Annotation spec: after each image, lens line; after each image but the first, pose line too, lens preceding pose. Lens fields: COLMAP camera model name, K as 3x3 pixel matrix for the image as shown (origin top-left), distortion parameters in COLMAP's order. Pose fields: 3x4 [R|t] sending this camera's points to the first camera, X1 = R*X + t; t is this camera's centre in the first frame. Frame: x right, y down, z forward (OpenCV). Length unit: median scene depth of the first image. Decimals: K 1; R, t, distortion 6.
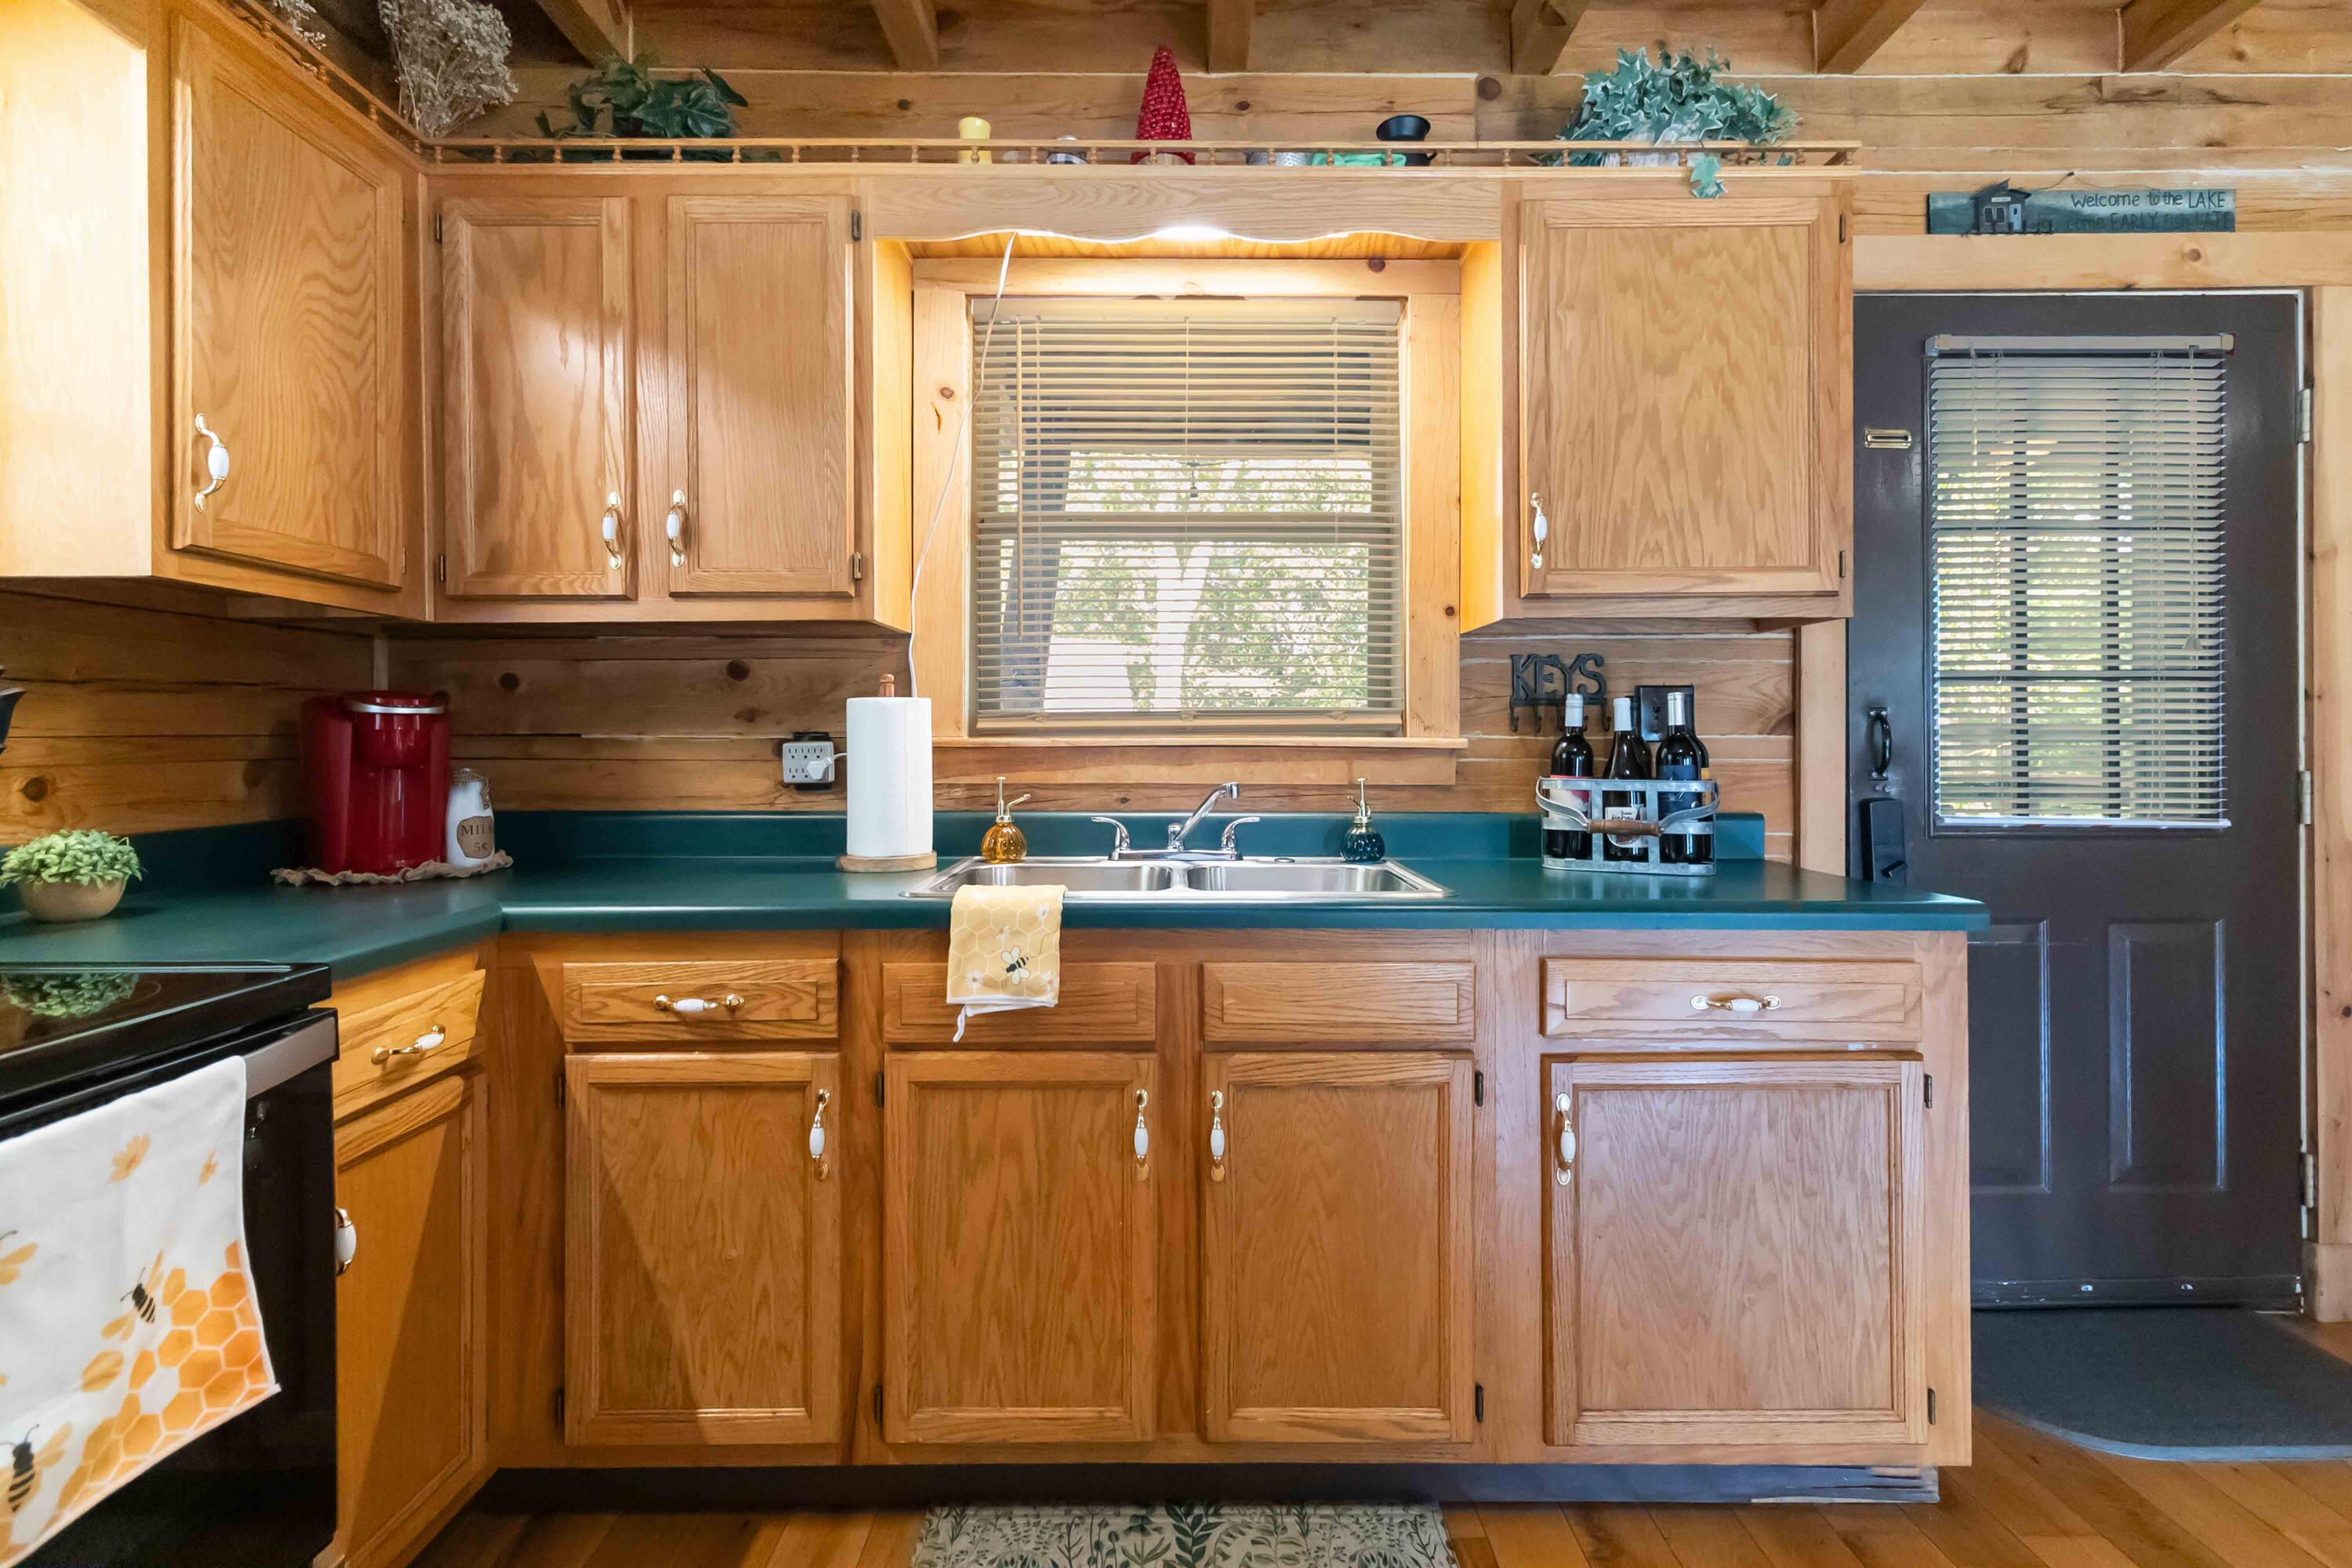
lens RADIAL K [[1109.1, 0, 1180.7], [0, 1109.1, 747.5], [0, 0, 1]] dist [-0.001914, 0.000067]
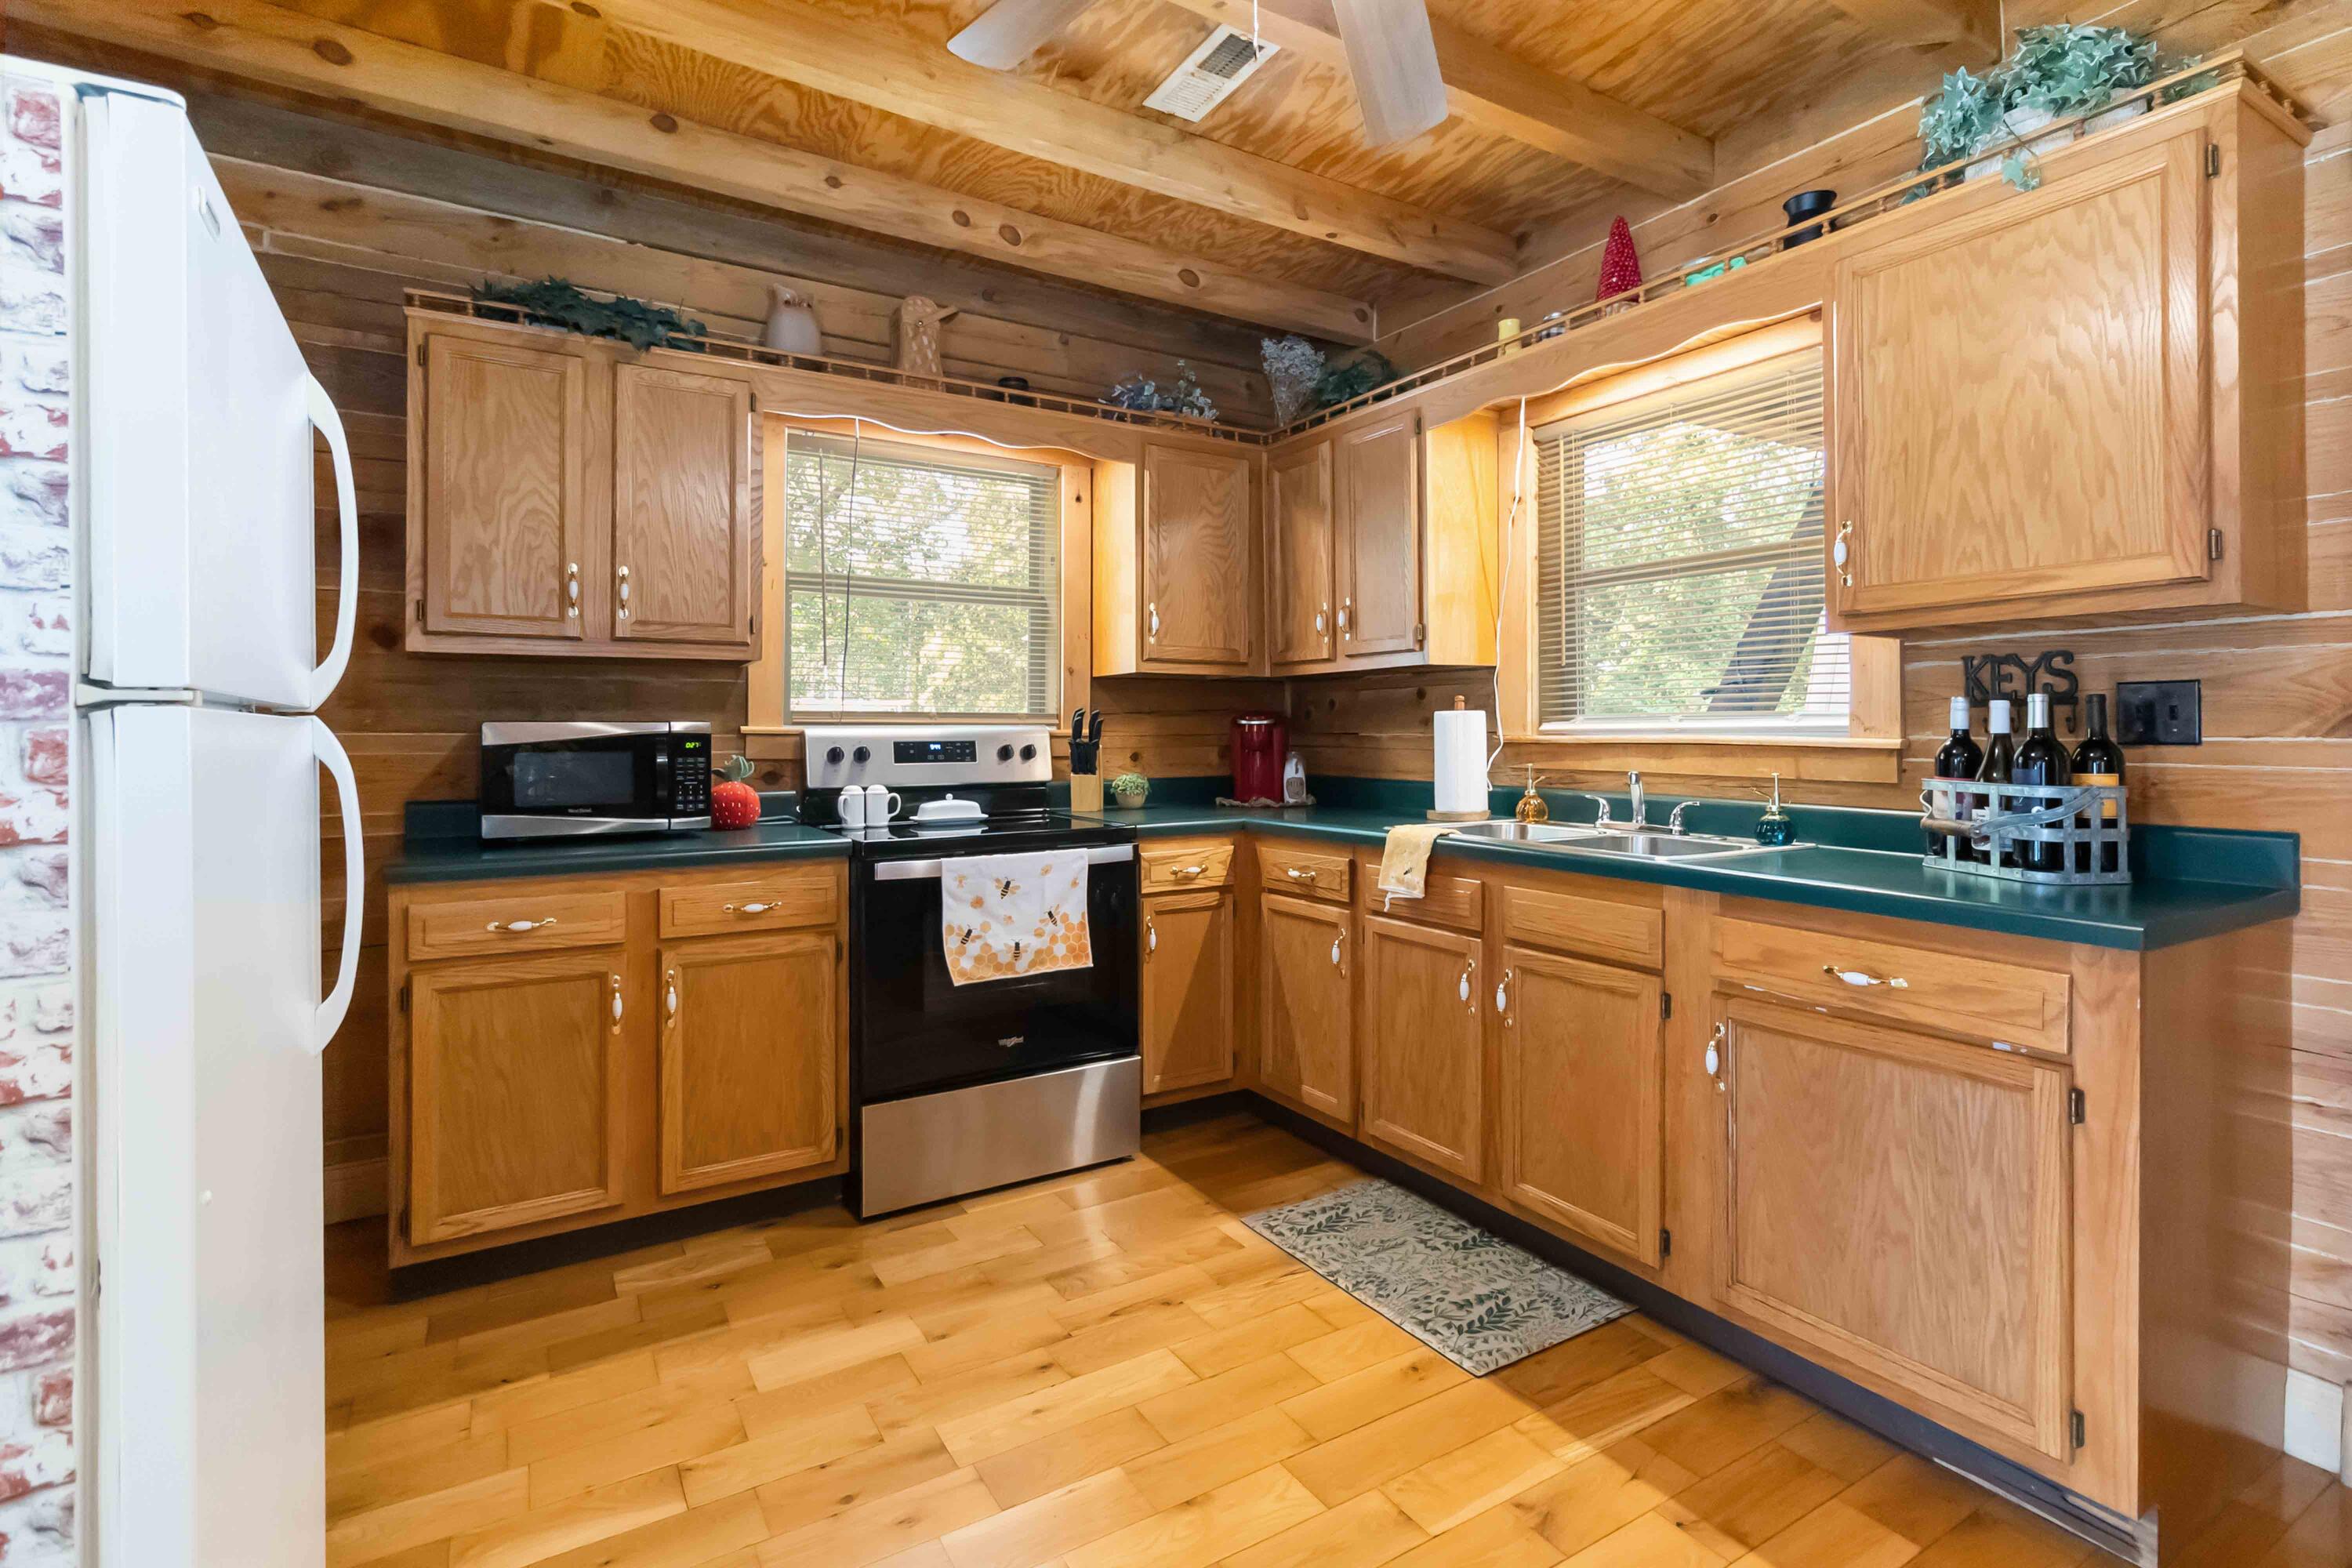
lens RADIAL K [[1109.1, 0, 1180.7], [0, 1109.1, 747.5], [0, 0, 1]] dist [-0.001914, 0.000067]
pose [[0.512752, 0.013577, -0.858430, 0.943680], [-0.004184, 0.999903, 0.013315, -0.013429], [0.858527, -0.003236, 0.512758, -0.147293]]
